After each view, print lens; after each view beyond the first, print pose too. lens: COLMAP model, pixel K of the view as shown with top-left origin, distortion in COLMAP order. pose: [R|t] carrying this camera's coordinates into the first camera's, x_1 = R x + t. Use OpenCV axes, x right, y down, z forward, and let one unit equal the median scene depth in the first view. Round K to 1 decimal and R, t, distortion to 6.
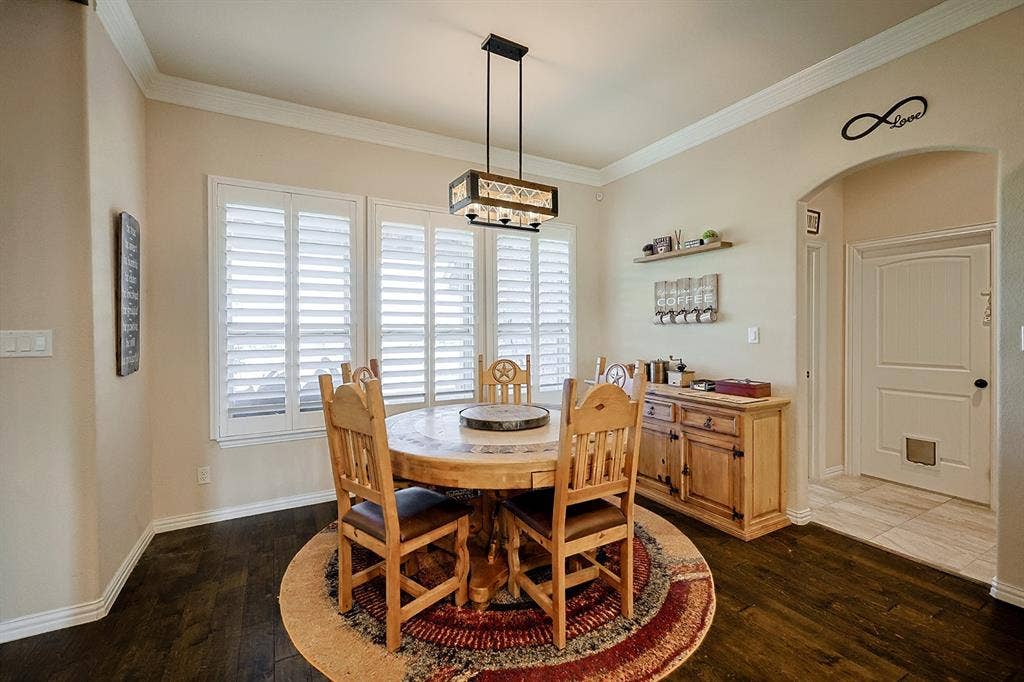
lens RADIAL K [[431.7, 0, 509.8], [0, 431.7, 333.5], [0, 0, 1]] dist [-0.002256, -0.000038]
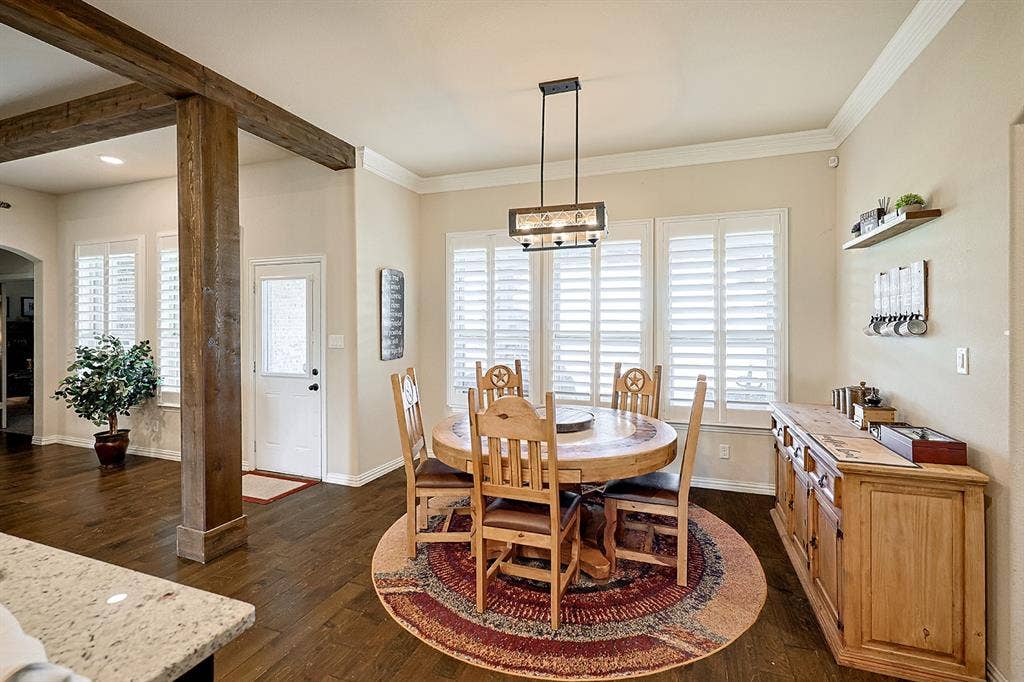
lens RADIAL K [[421.4, 0, 511.1], [0, 421.4, 328.5], [0, 0, 1]] dist [-0.000278, -0.000218]
pose [[0.683934, 0.010931, -0.729462, 0.621599], [-0.011872, 0.999922, 0.003853, -0.039429], [0.729448, 0.006025, 0.684010, 0.155367]]
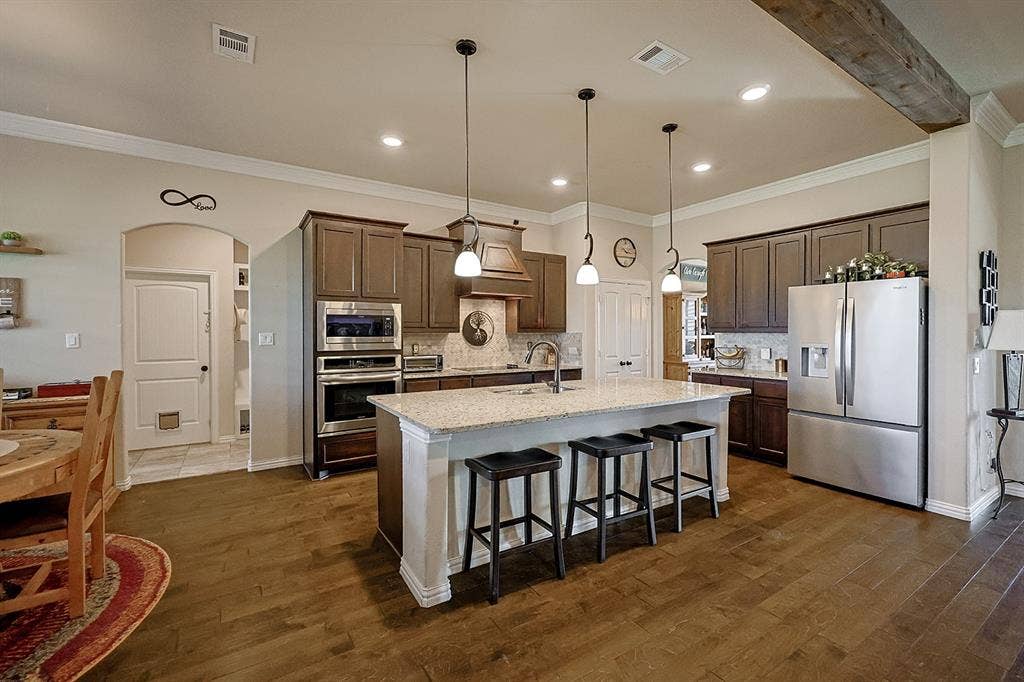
lens RADIAL K [[431.7, 0, 509.8], [0, 431.7, 333.5], [0, 0, 1]] dist [-0.002256, -0.000038]
pose [[-0.069975, 0.002020, 0.997547, -0.669461], [0.004567, 0.999988, -0.001704, -0.007774], [-0.997538, 0.004436, -0.069984, -0.035551]]
